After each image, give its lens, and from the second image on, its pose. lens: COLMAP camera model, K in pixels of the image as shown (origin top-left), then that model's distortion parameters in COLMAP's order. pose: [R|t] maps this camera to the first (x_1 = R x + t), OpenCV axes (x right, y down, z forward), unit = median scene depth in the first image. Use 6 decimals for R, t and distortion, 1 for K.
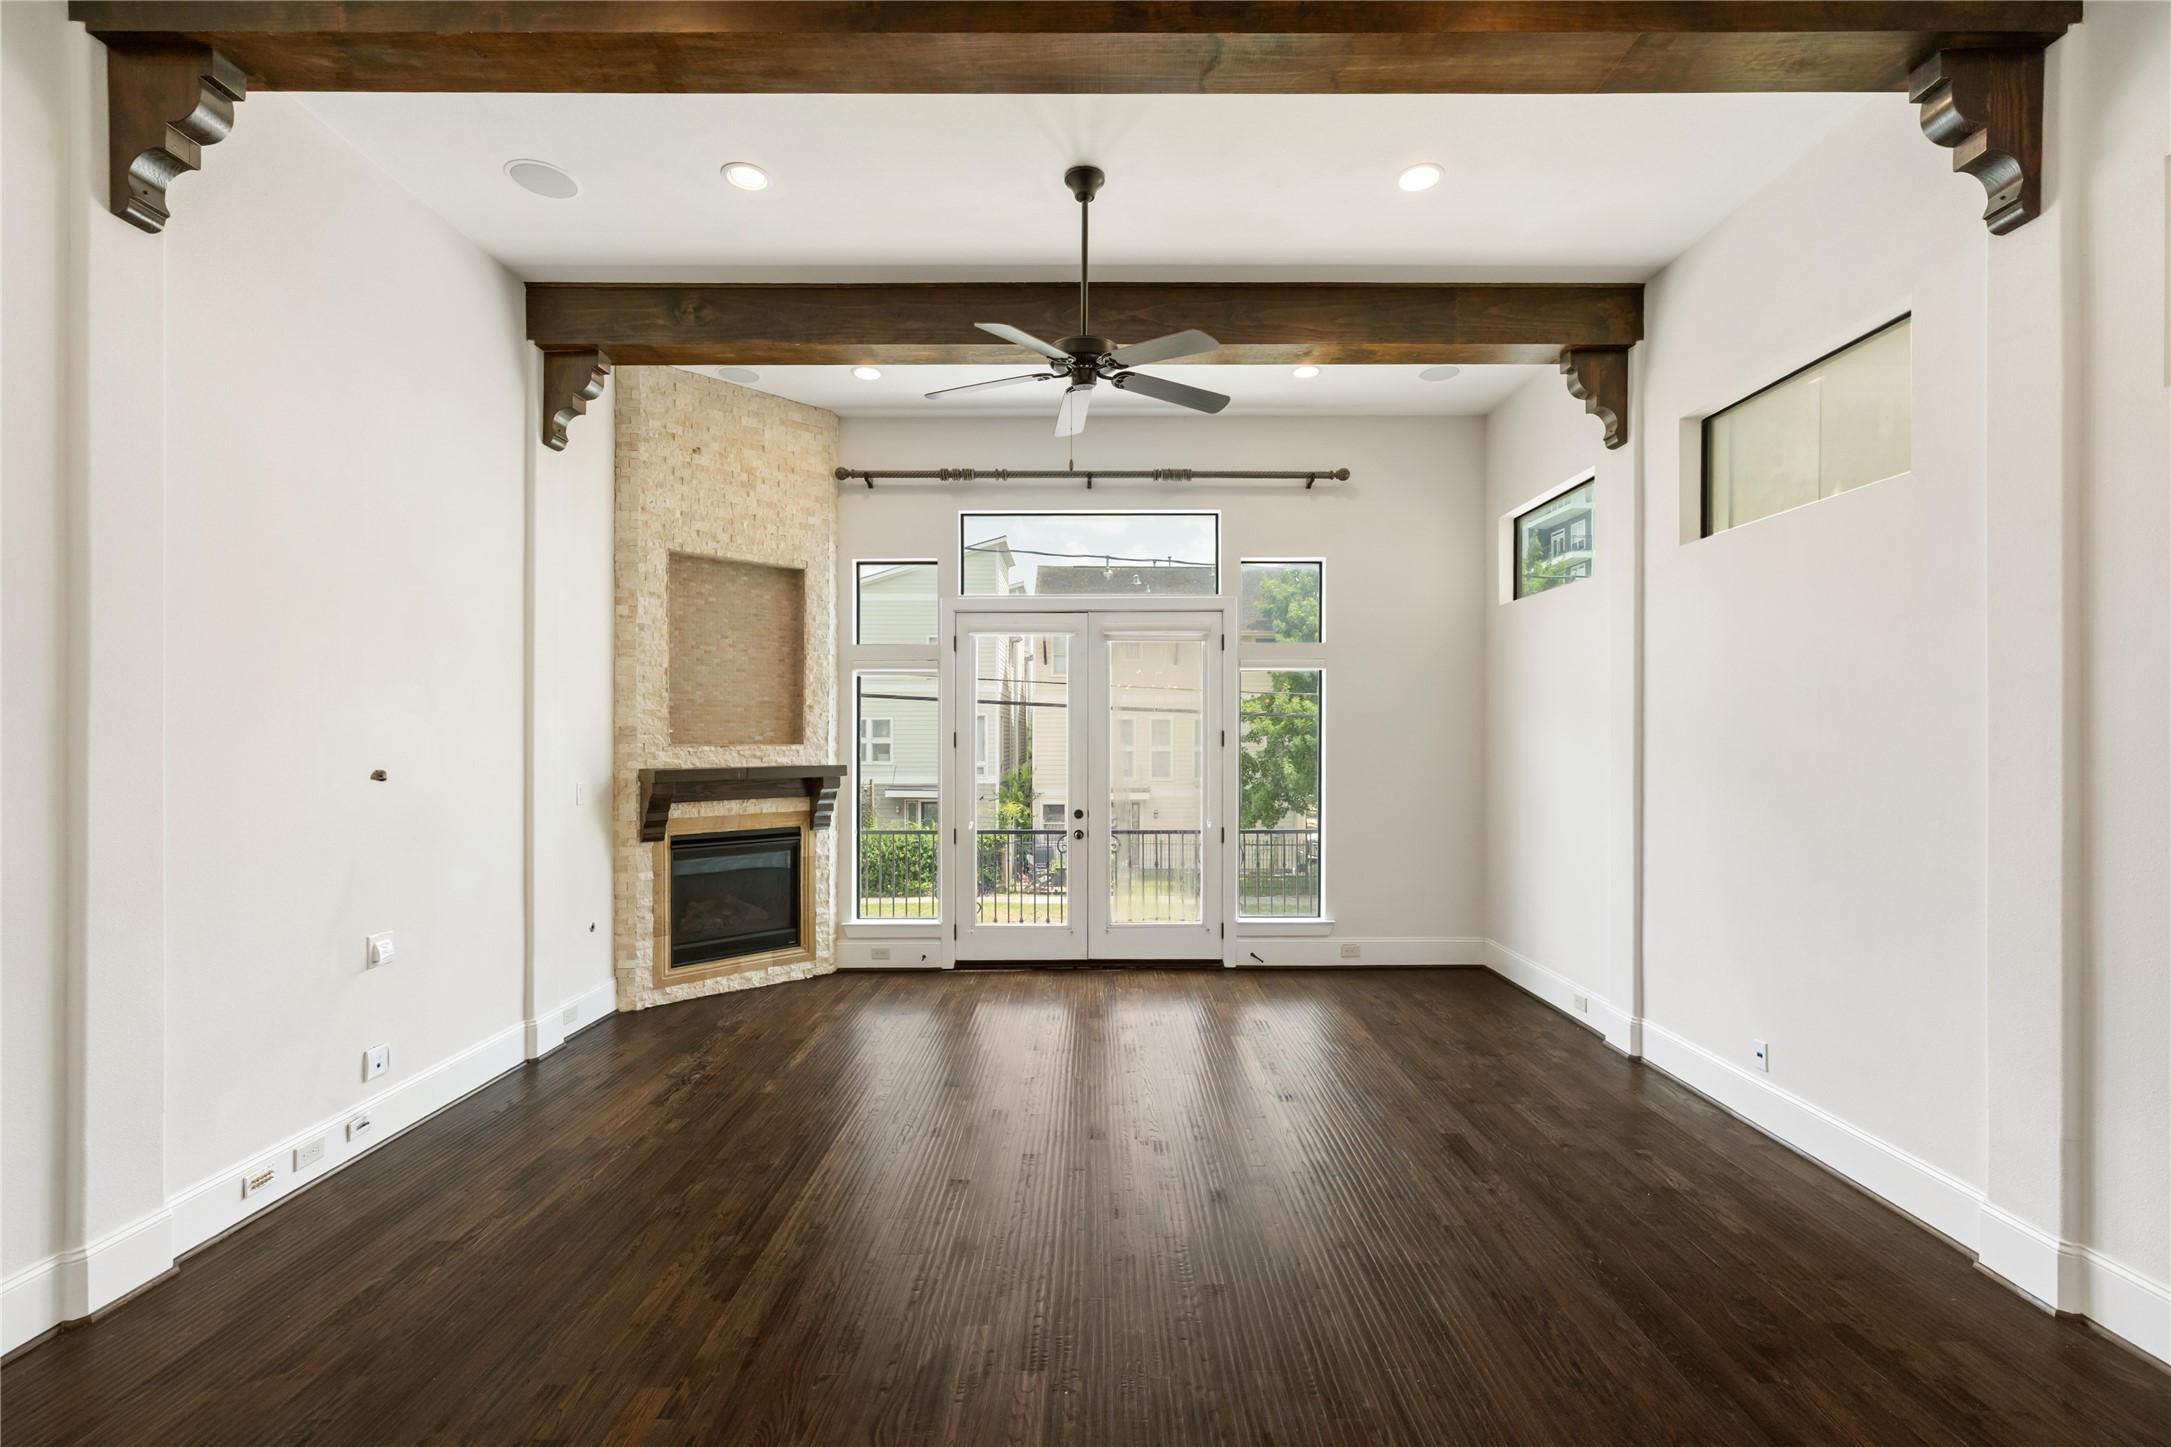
lens RADIAL K [[923.6, 0, 1095.4], [0, 923.6, 736.7], [0, 0, 1]] dist [0.003661, -0.000845]
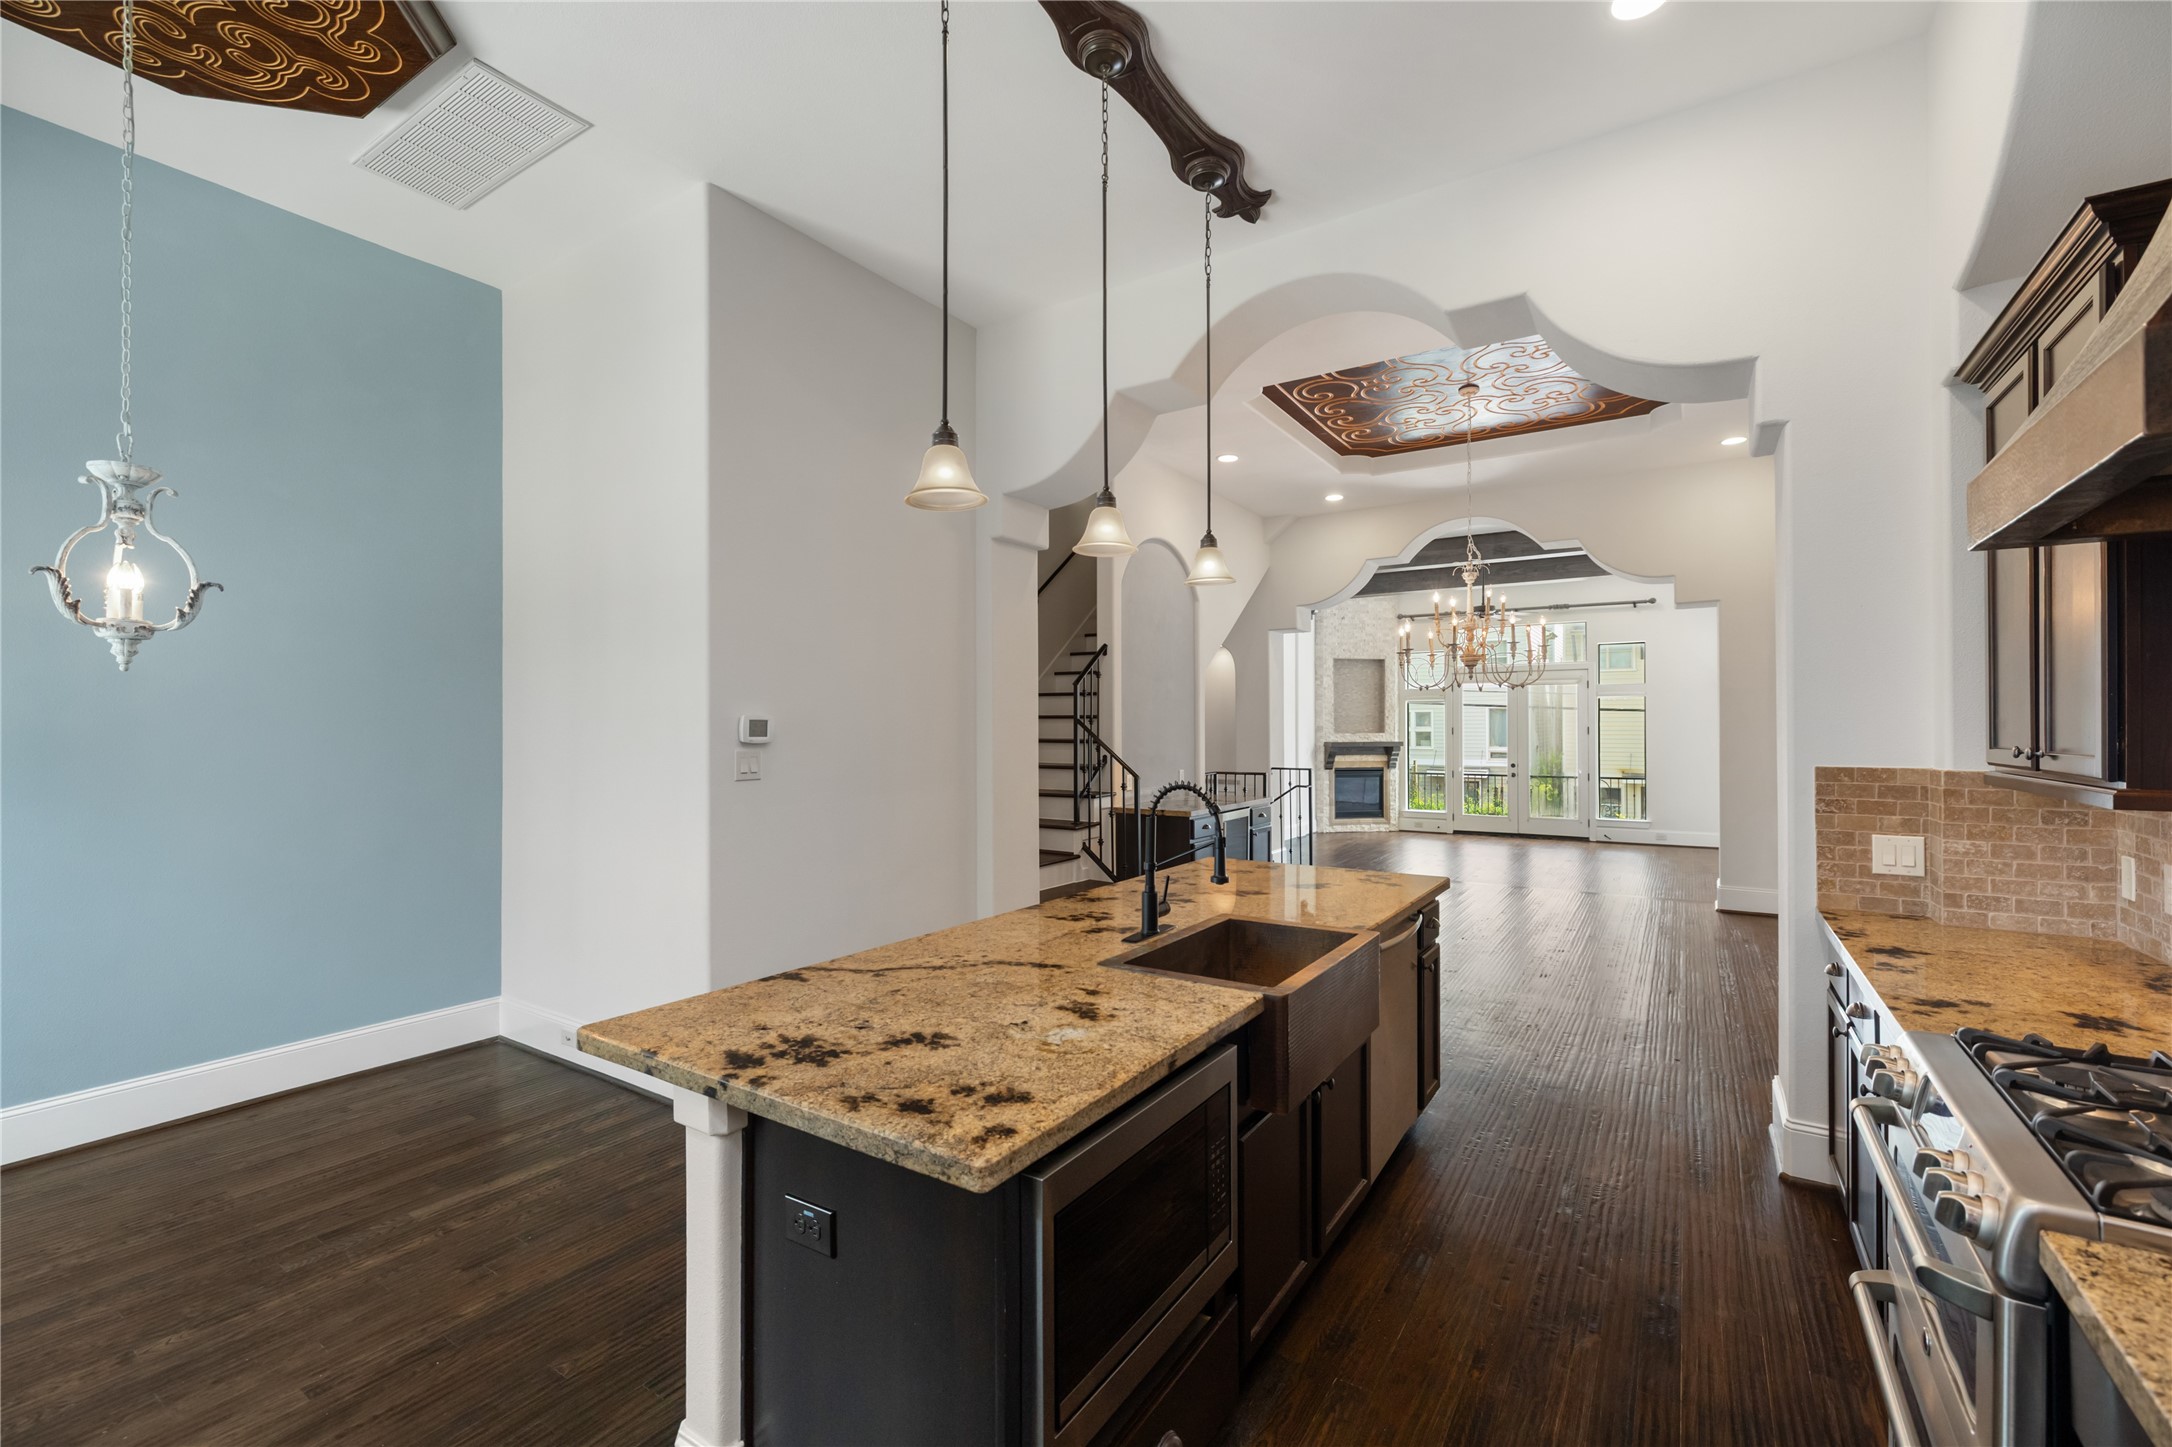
lens RADIAL K [[924.0, 0, 1091.9], [0, 924.0, 715.2], [0, 0, 1]] dist [0.003661, -0.000845]
pose [[0.839481, -0.007511, -0.543337, 0.359320], [0.001926, 0.999939, -0.010848, -0.013475], [0.543386, 0.008060, 0.839444, -1.467168]]
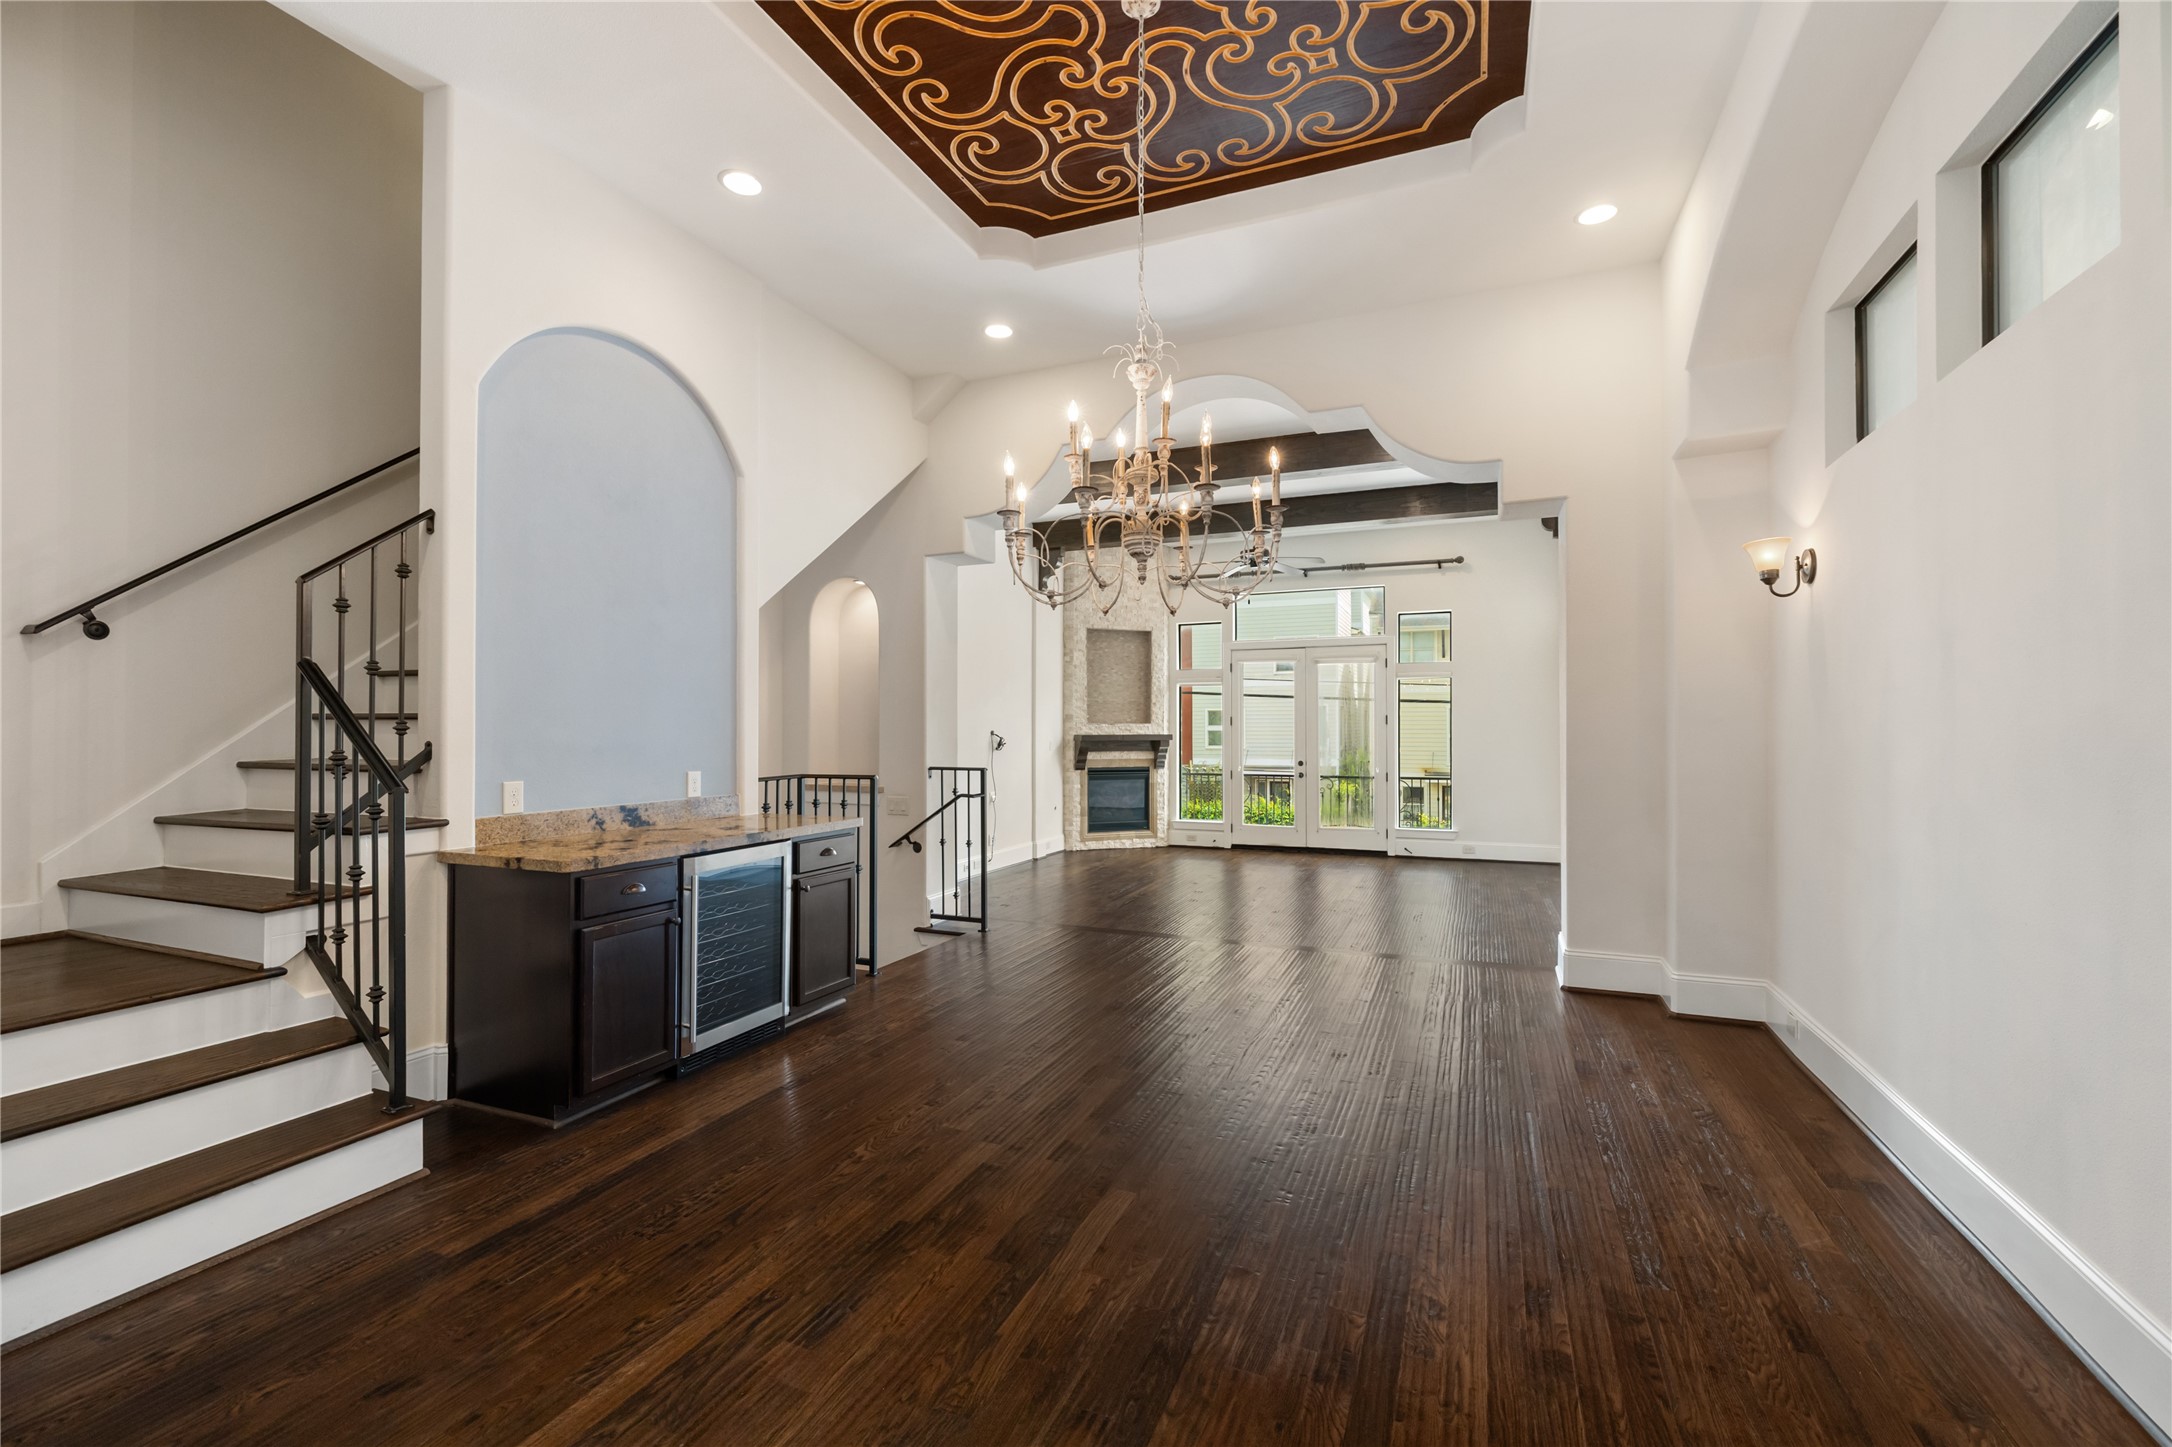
lens RADIAL K [[924.0, 0, 1094.7], [0, 924.0, 712.5], [0, 0, 1]] dist [0.003661, -0.000845]
pose [[0.922049, -0.007087, -0.387009, 0.324307], [0.000762, 0.999864, -0.016492, 0.017531], [0.387073, 0.014912, 0.921929, -0.824715]]
